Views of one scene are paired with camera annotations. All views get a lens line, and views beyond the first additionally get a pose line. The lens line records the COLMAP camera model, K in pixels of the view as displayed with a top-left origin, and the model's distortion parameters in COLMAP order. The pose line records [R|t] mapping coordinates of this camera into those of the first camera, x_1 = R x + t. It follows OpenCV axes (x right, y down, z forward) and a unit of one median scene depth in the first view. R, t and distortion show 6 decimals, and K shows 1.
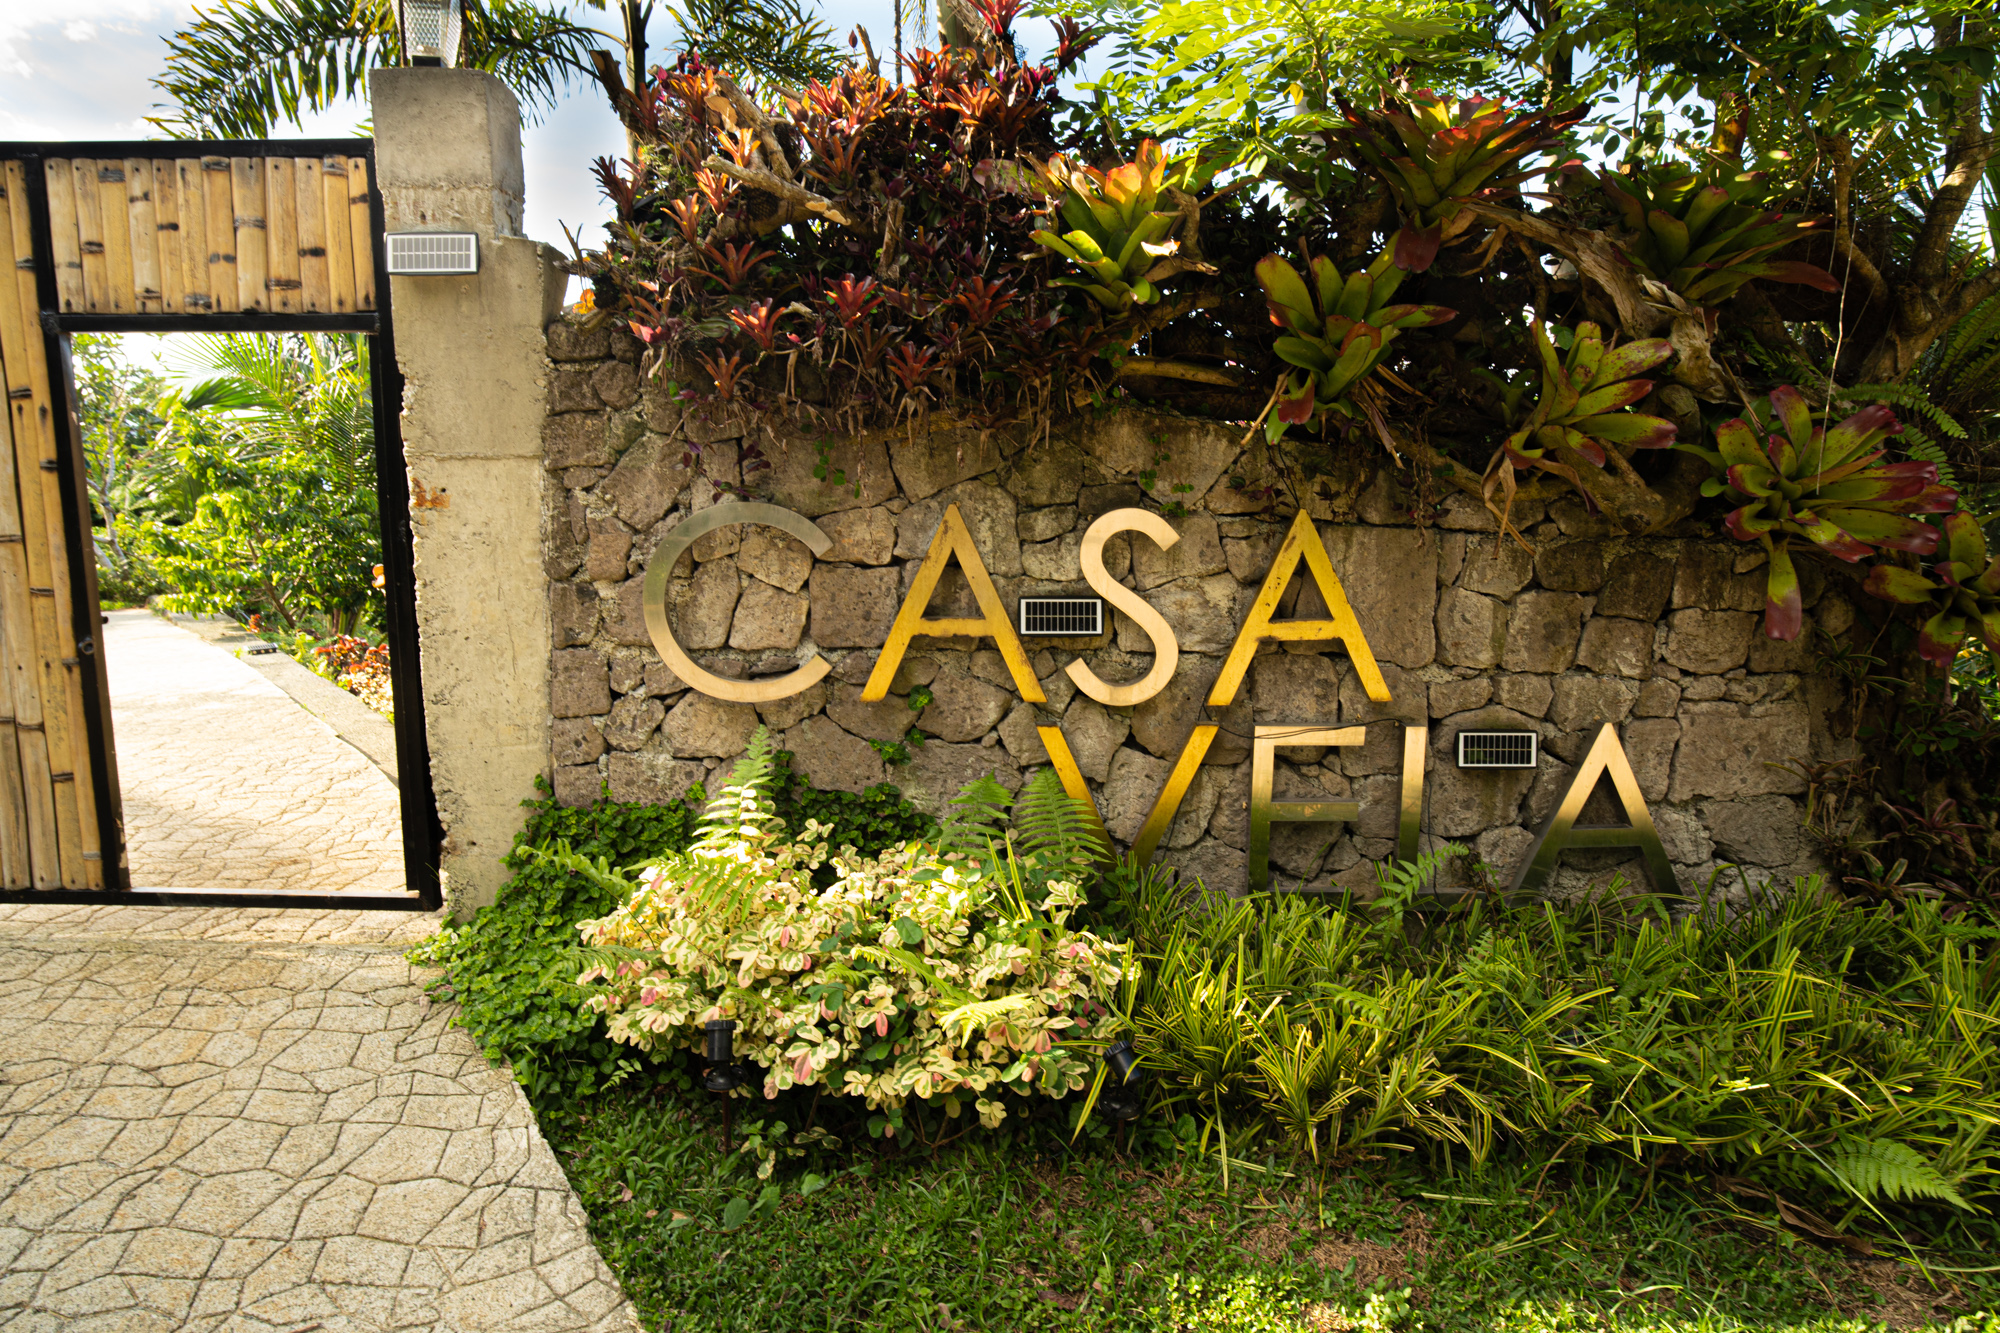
lens RADIAL K [[1211.5, 0, 1003.9], [0, 1211.5, 612.3], [0, 0, 1]] dist [-0.040411, 0.029500]
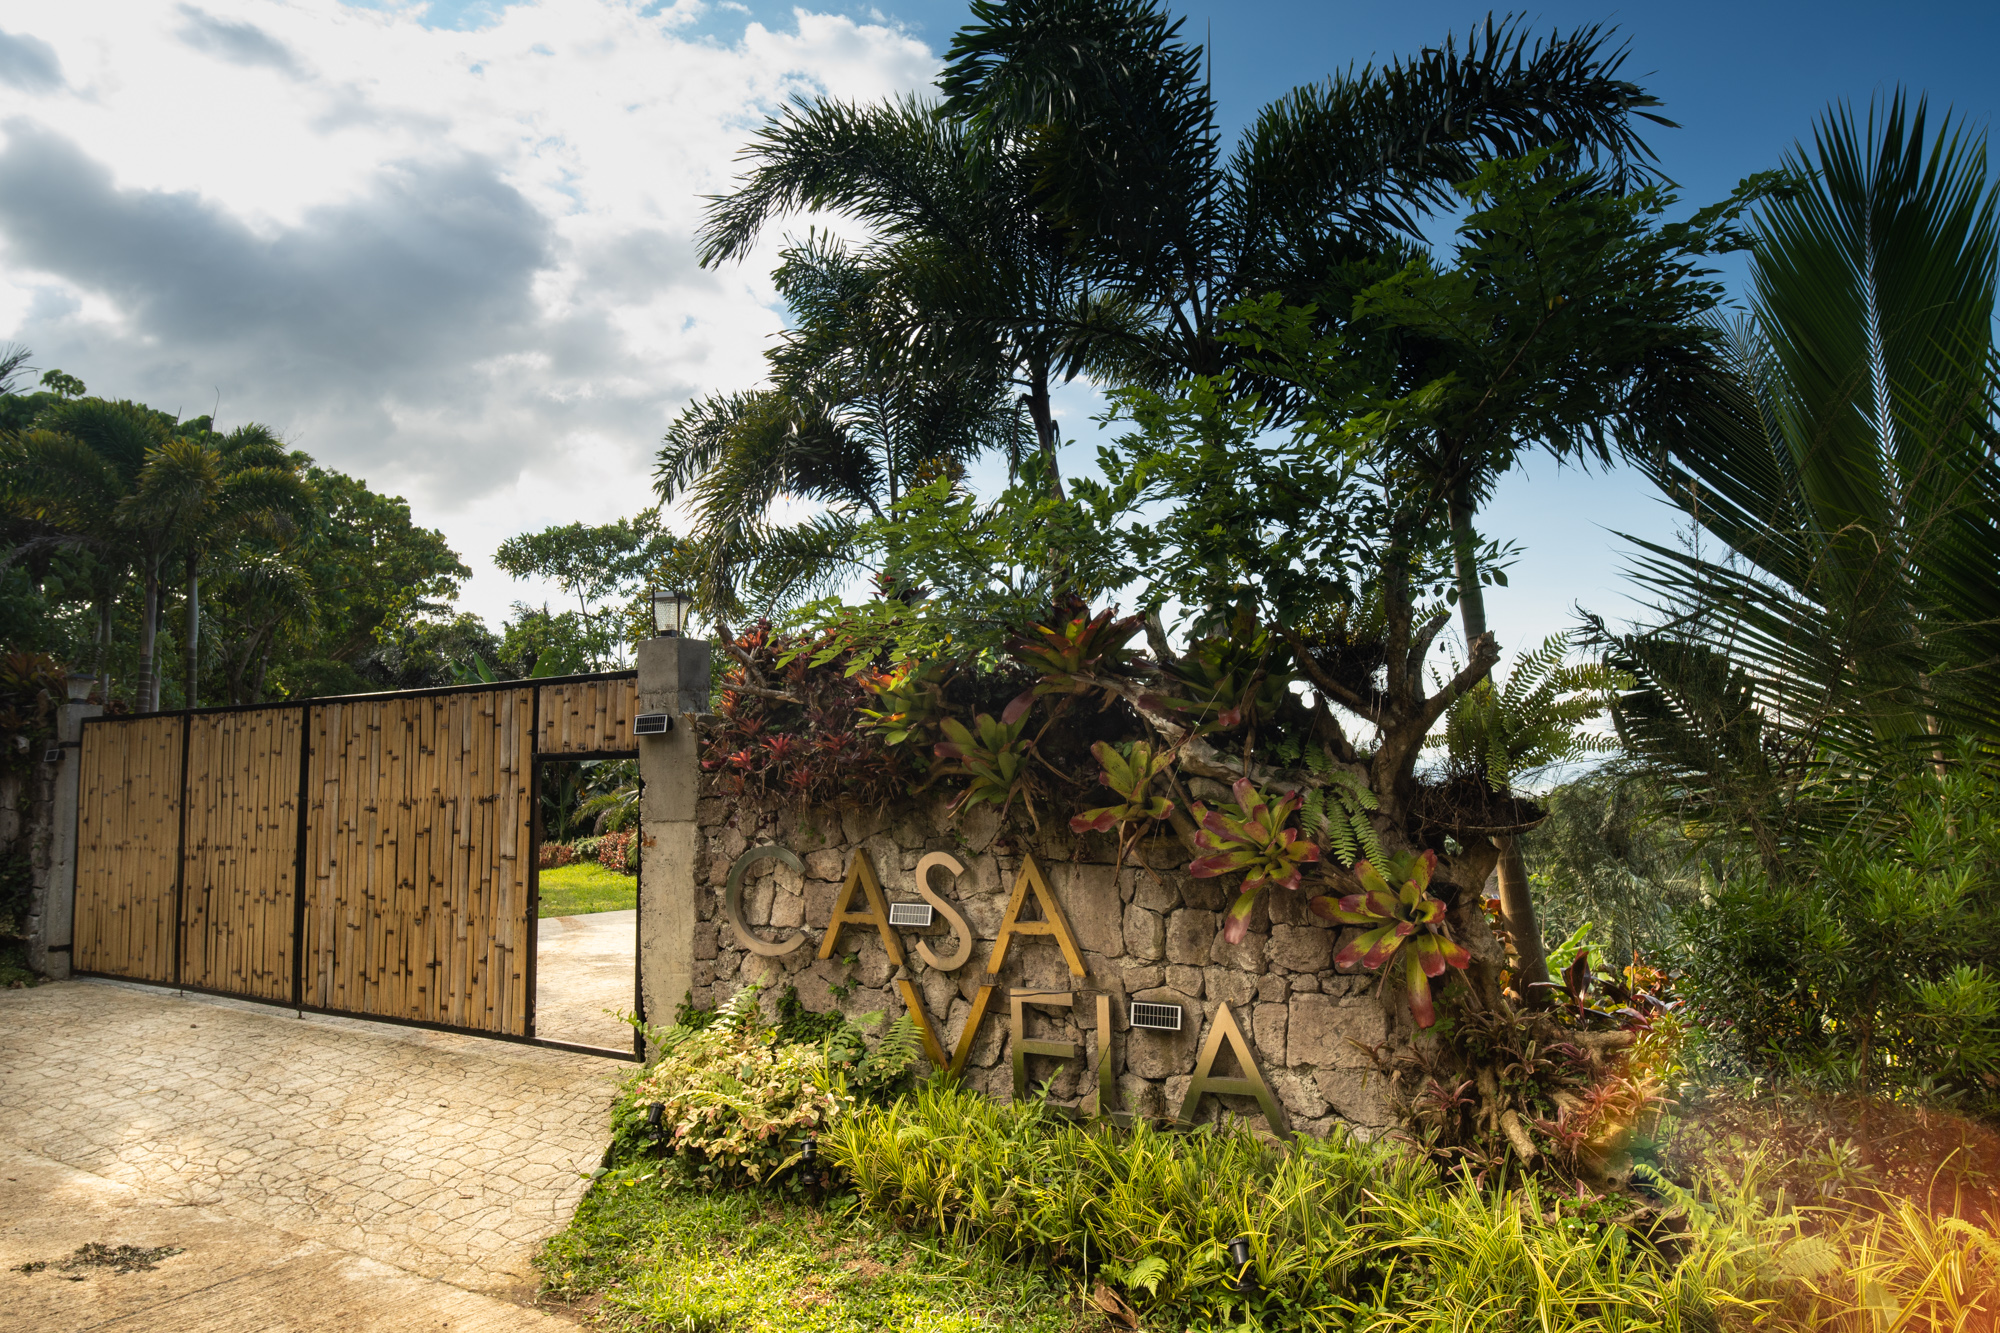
lens RADIAL K [[1211.5, 0, 1003.9], [0, 1211.5, 612.3], [0, 0, 1]] dist [-0.040411, 0.029500]
pose [[0.867805, -0.086144, -0.489382, 1.020837], [-0.045327, 0.967029, -0.250599, 0.012964], [0.494834, 0.239653, 0.835288, -0.467705]]
